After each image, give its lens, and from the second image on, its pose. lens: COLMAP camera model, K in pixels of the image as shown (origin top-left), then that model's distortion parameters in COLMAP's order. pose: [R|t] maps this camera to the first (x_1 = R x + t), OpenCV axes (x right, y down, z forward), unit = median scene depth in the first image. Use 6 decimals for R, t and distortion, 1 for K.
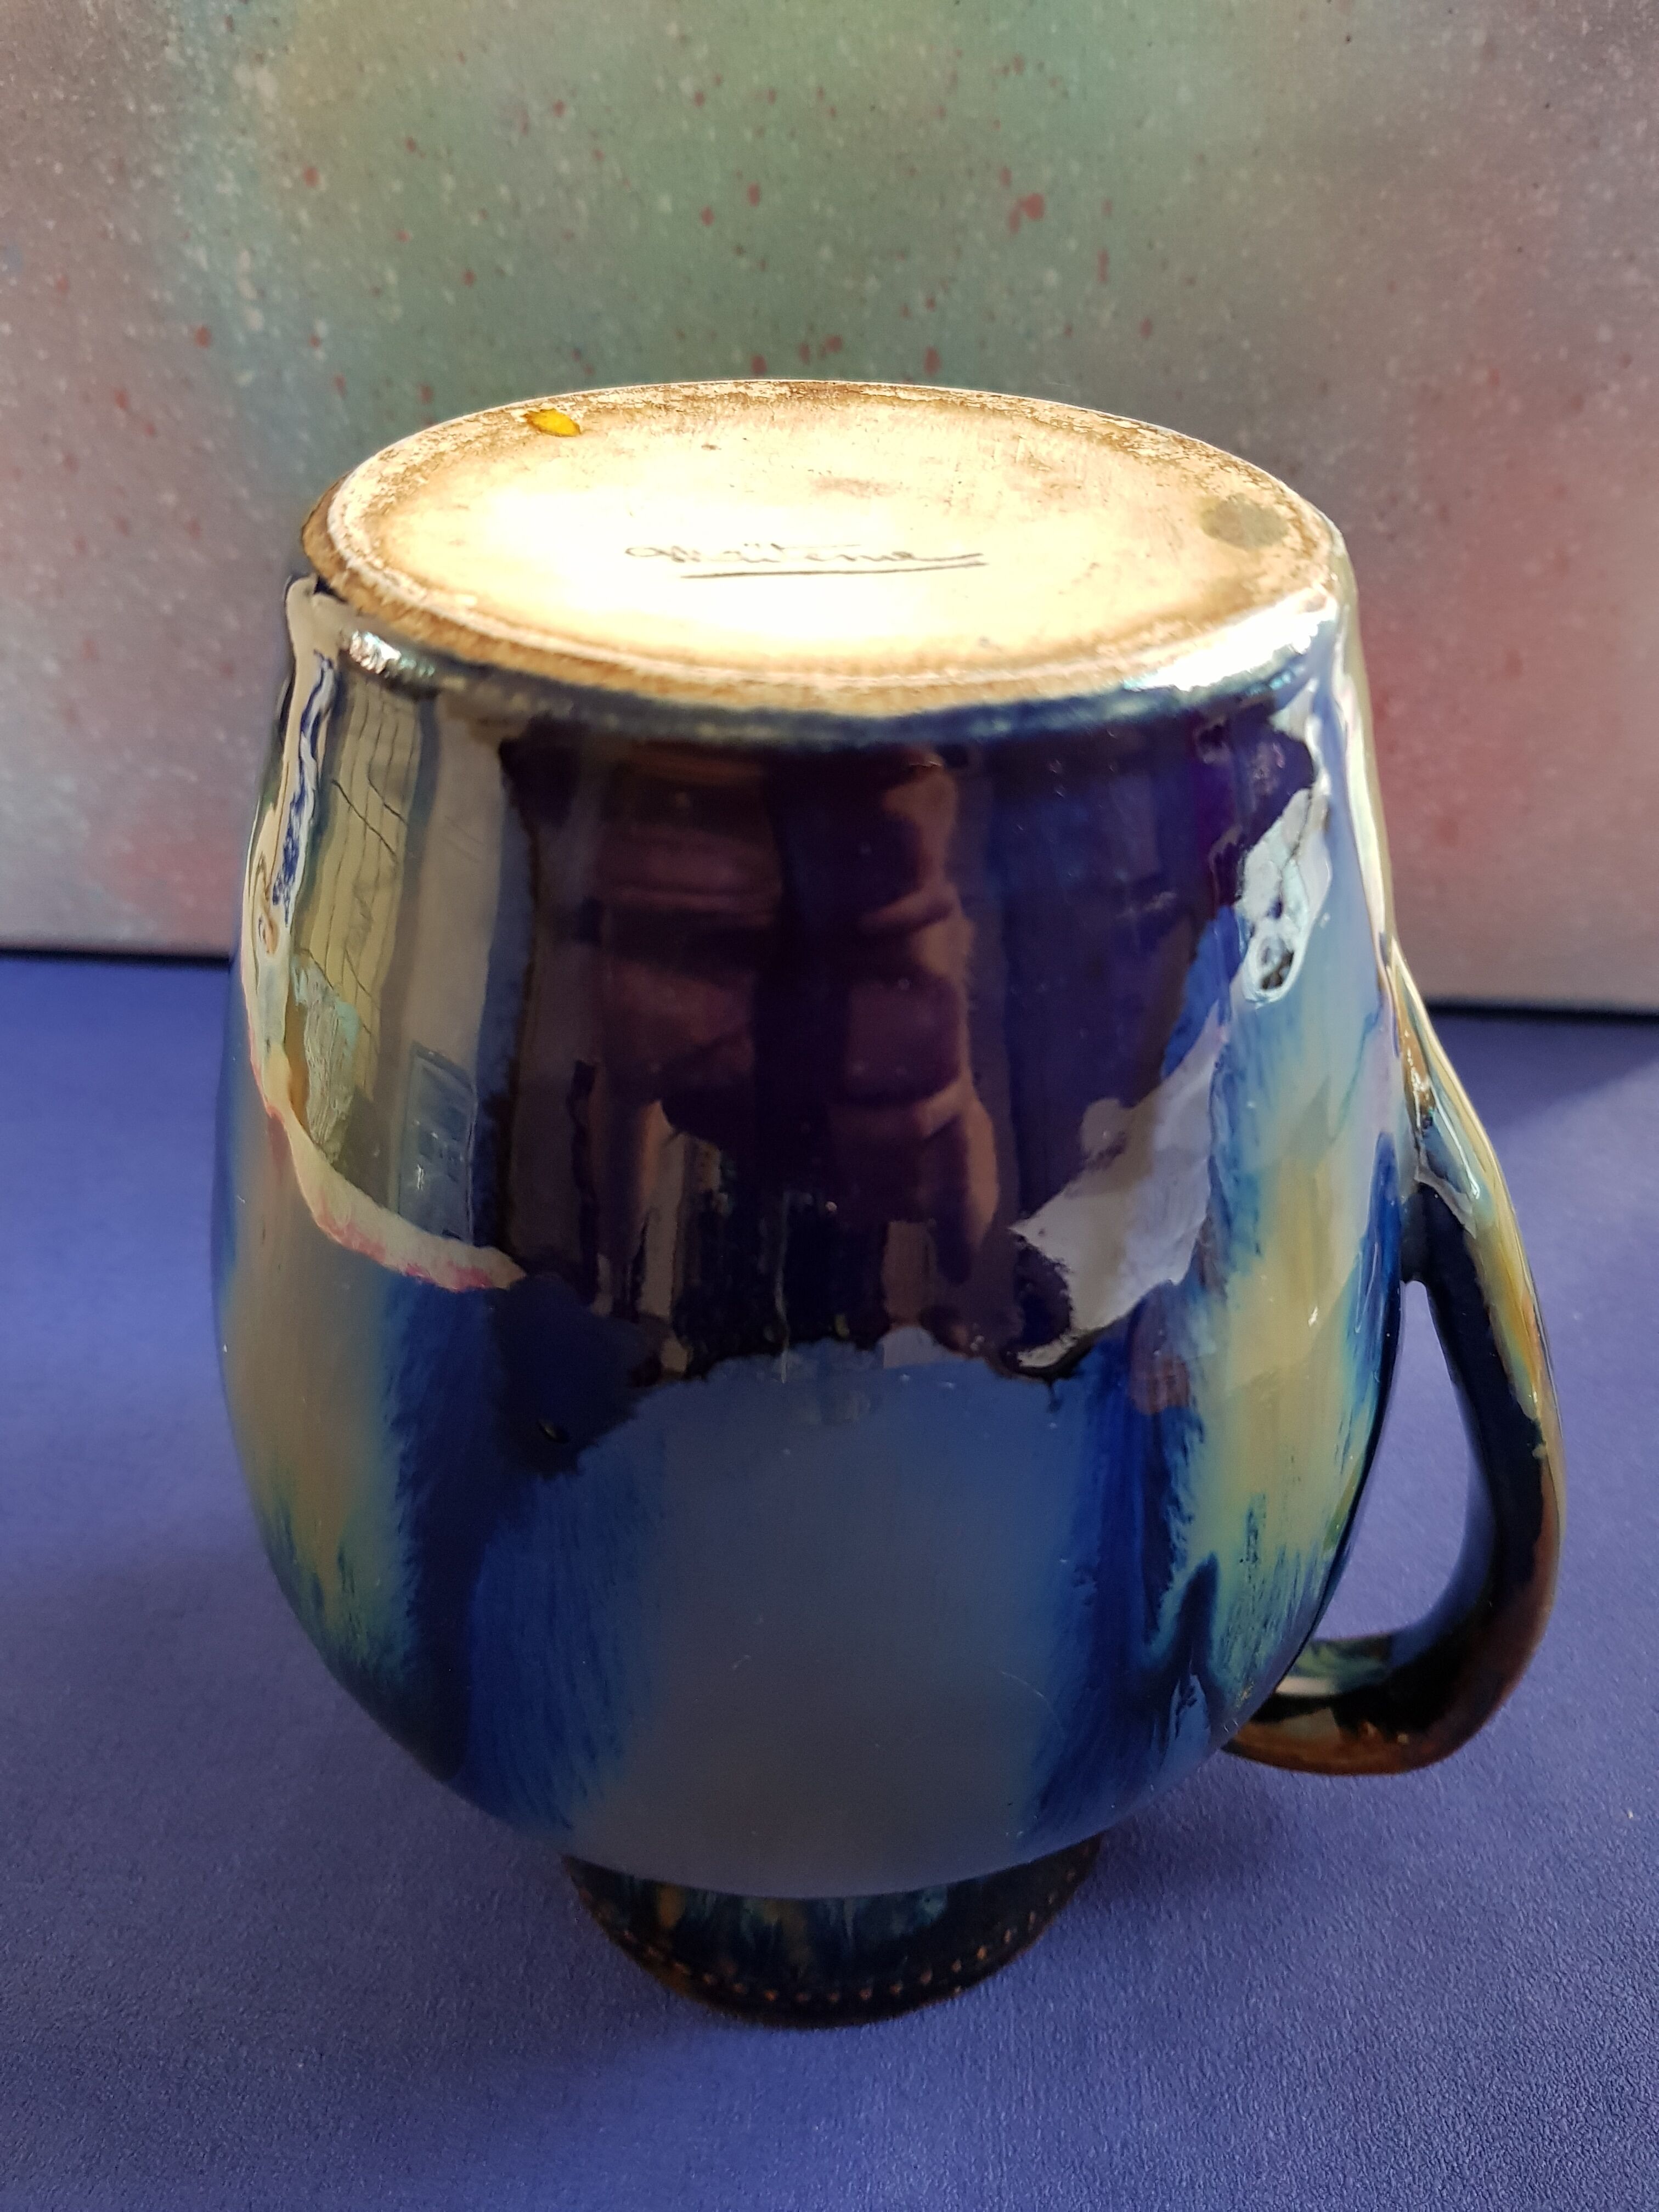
lens RADIAL K [[1897.8, 0, 870.7], [0, 1897.8, 1069.0], [0, 0, 1]] dist [0.020222, -0.078716]
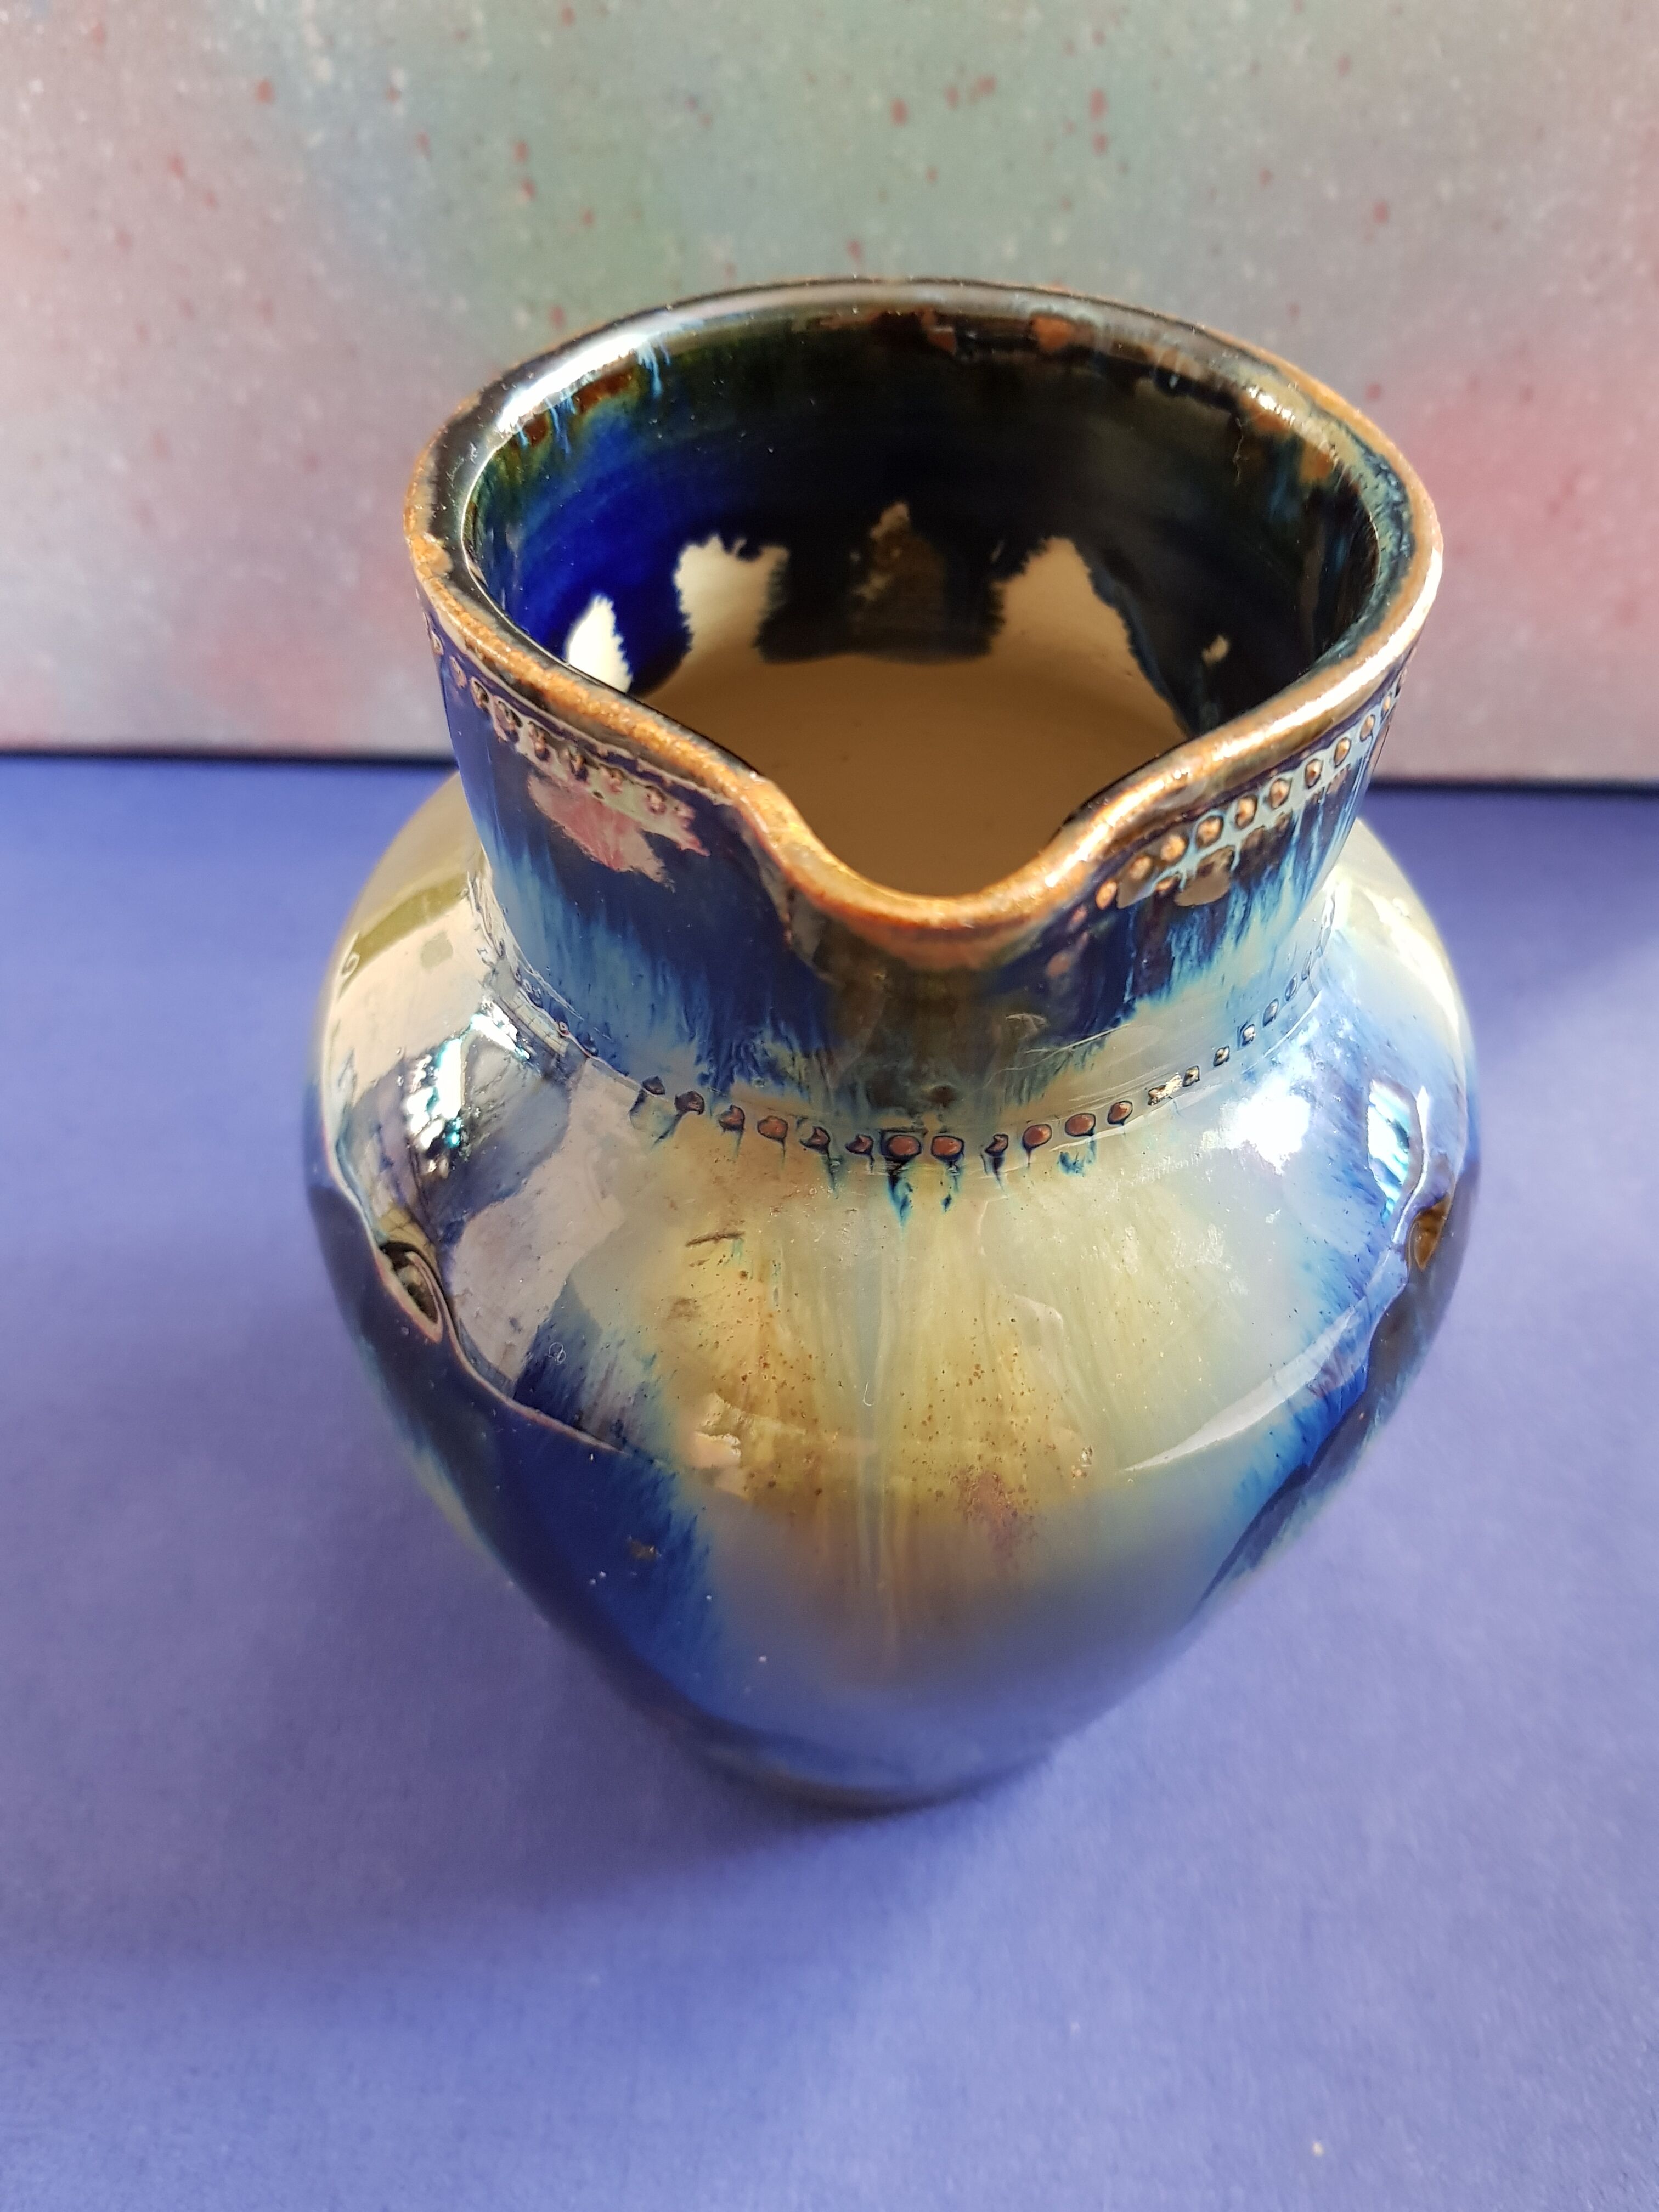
lens RADIAL K [[1897.8, 0, 871.8], [0, 1897.8, 1070.5], [0, 0, 1]] dist [0.020222, -0.078716]
pose [[0.999750, -0.021911, 0.004553, -0.085818], [0.020148, 0.969807, 0.243041, -0.154715], [-0.009741, -0.242888, 0.970005, 0.041560]]
